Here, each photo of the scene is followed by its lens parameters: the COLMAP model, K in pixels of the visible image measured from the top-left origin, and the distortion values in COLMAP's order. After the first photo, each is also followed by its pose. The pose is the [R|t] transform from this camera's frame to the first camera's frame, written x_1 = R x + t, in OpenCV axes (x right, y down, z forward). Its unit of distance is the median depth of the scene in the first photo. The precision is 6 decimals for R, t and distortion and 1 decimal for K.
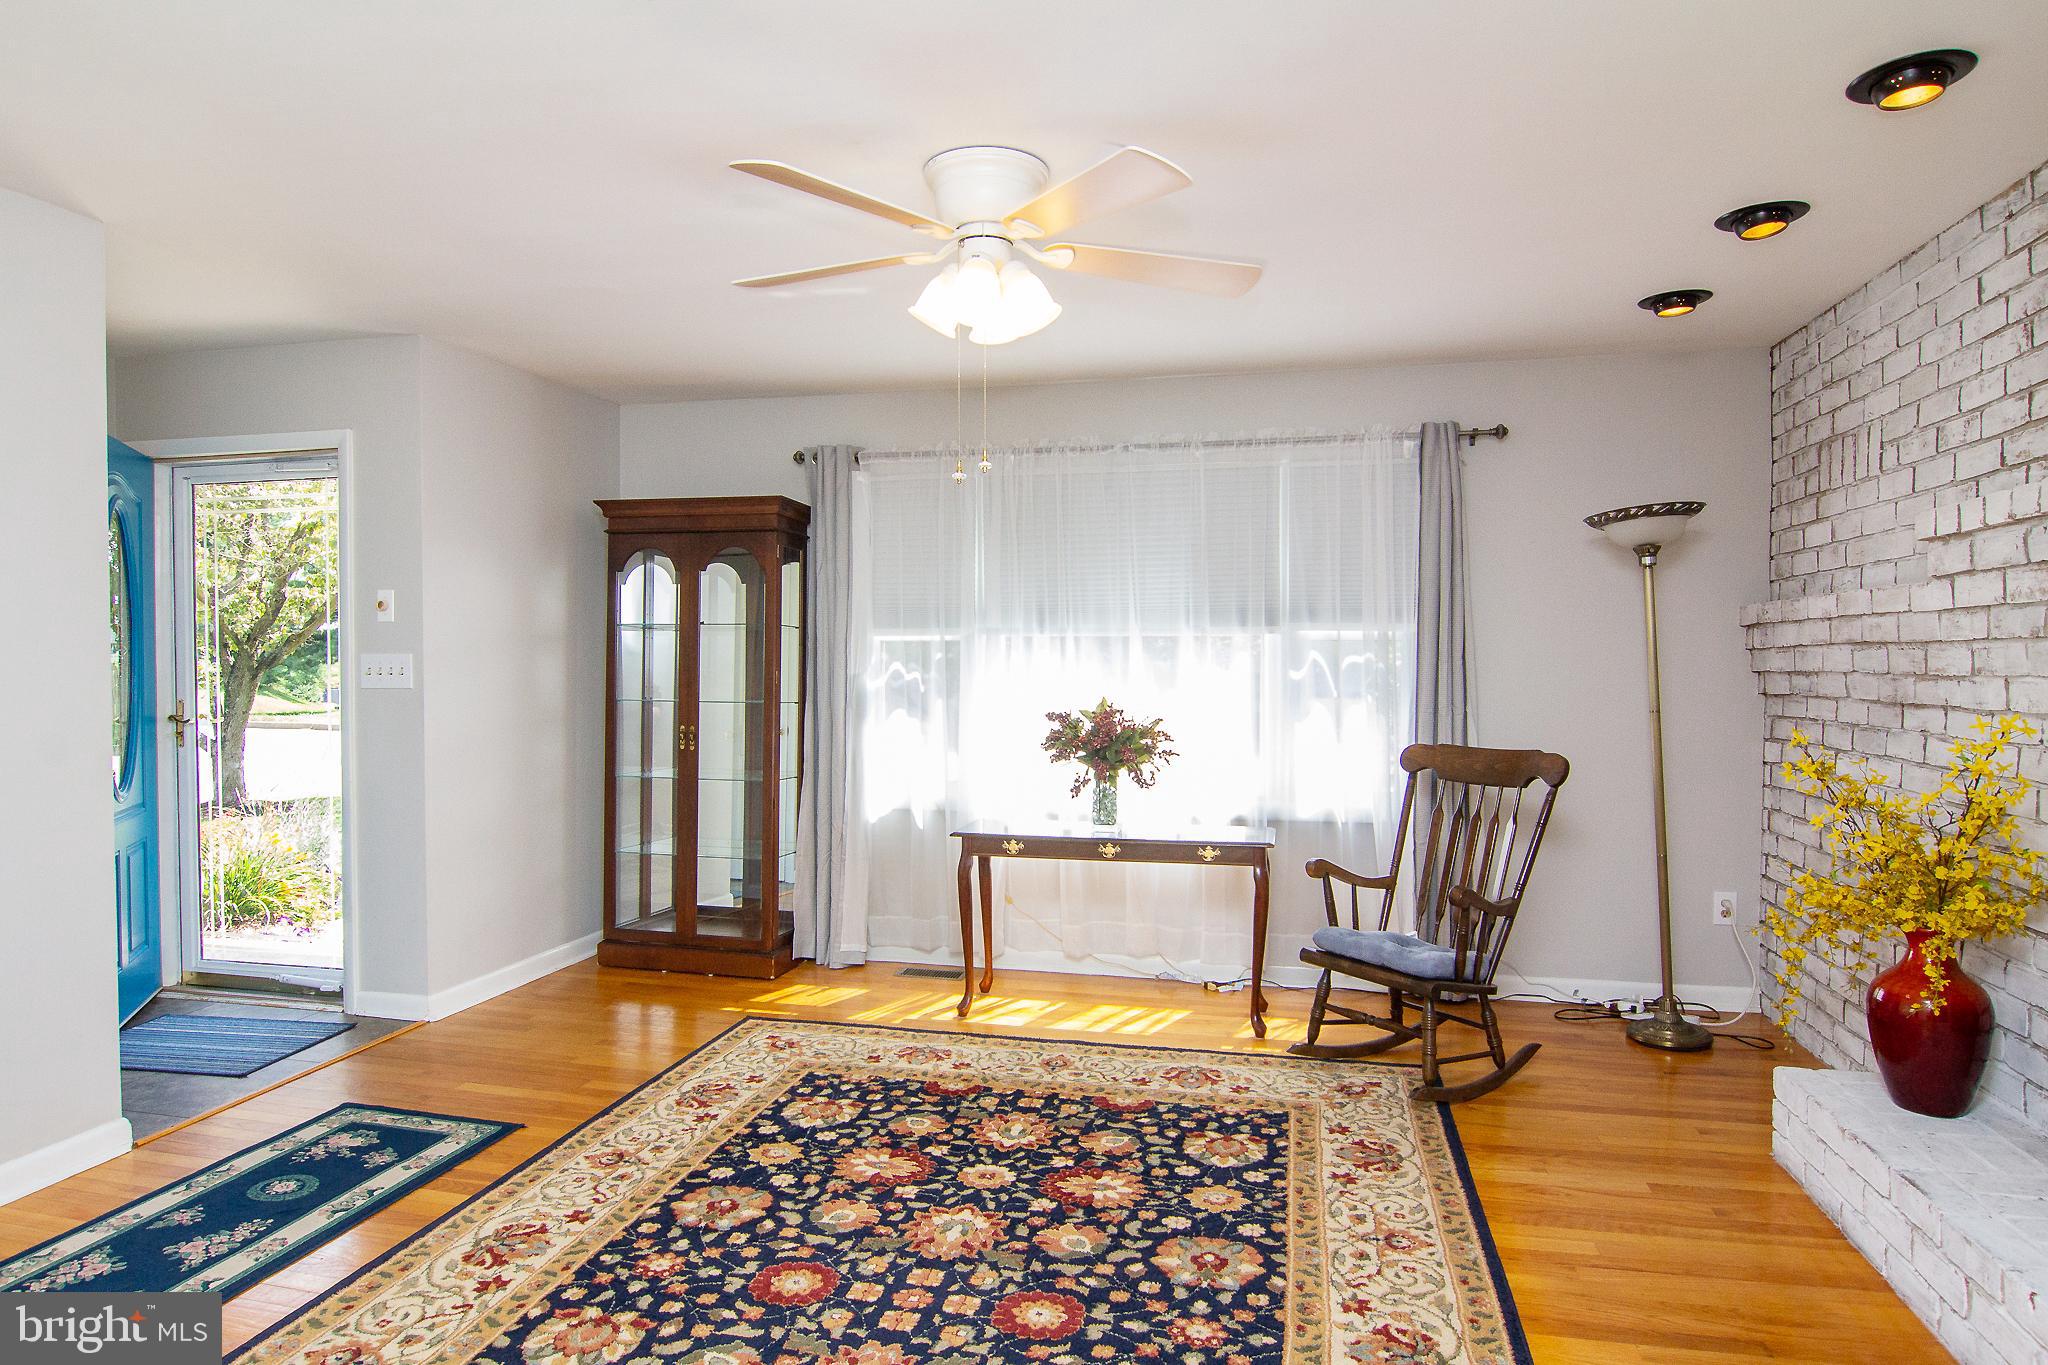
lens RADIAL K [[1207.8, 0, 1030.6], [0, 1207.8, 681.7], [0, 0, 1]] dist [-0.008759, -0.010992]
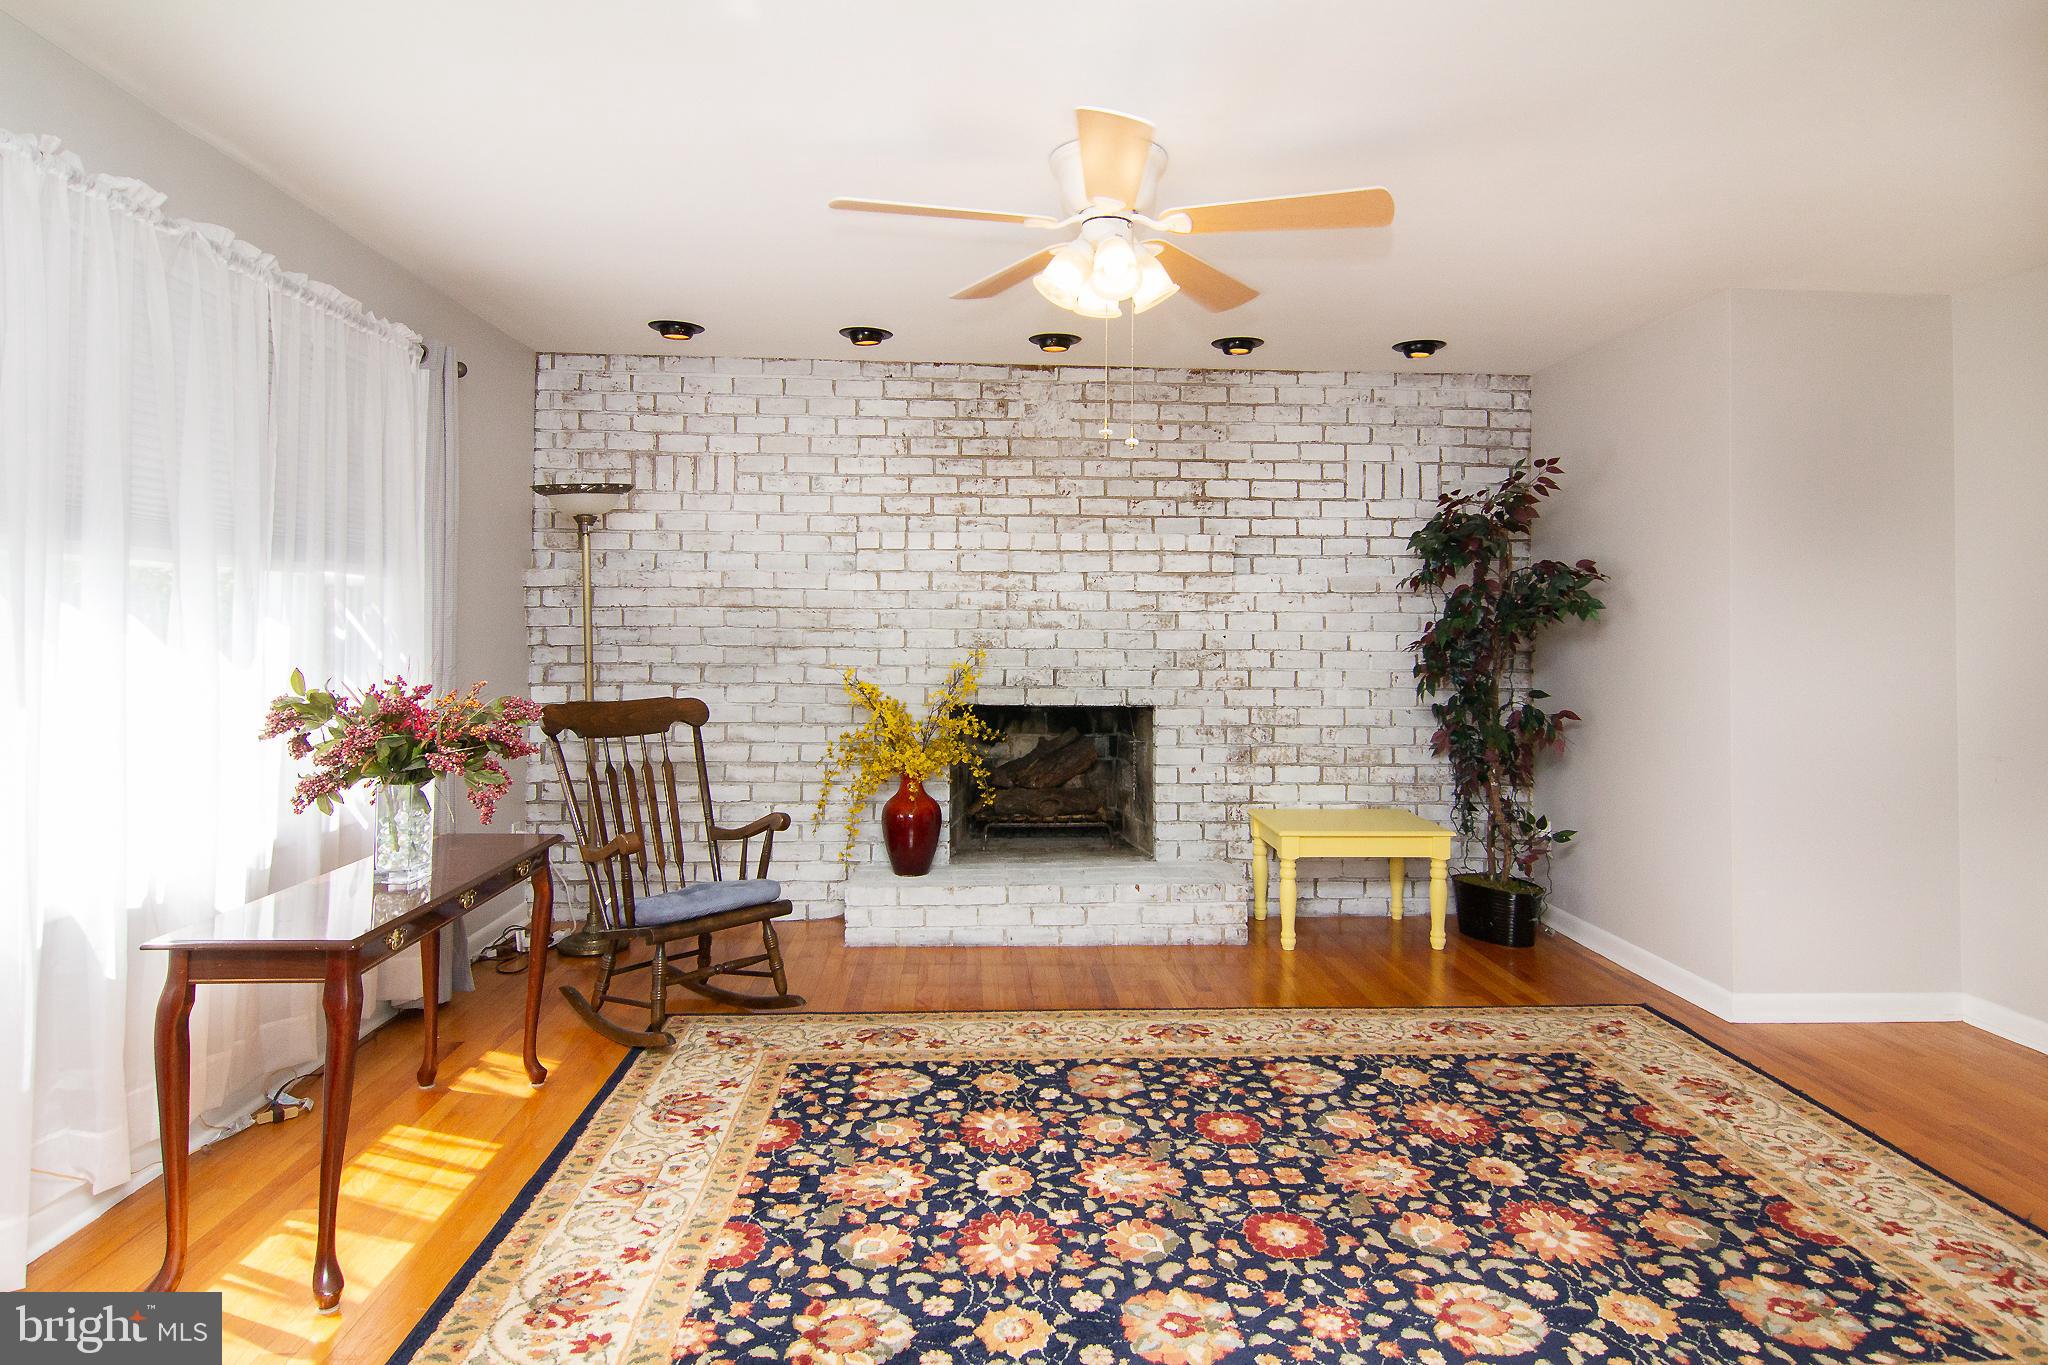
lens RADIAL K [[1207.8, 0, 1031.8], [0, 1207.8, 671.1], [0, 0, 1]] dist [-0.008759, -0.010992]
pose [[-0.306014, -0.034363, 0.951407, -0.936180], [0.015279, 0.999042, 0.040998, -0.008624], [-0.951904, 0.027083, -0.305196, 1.311913]]
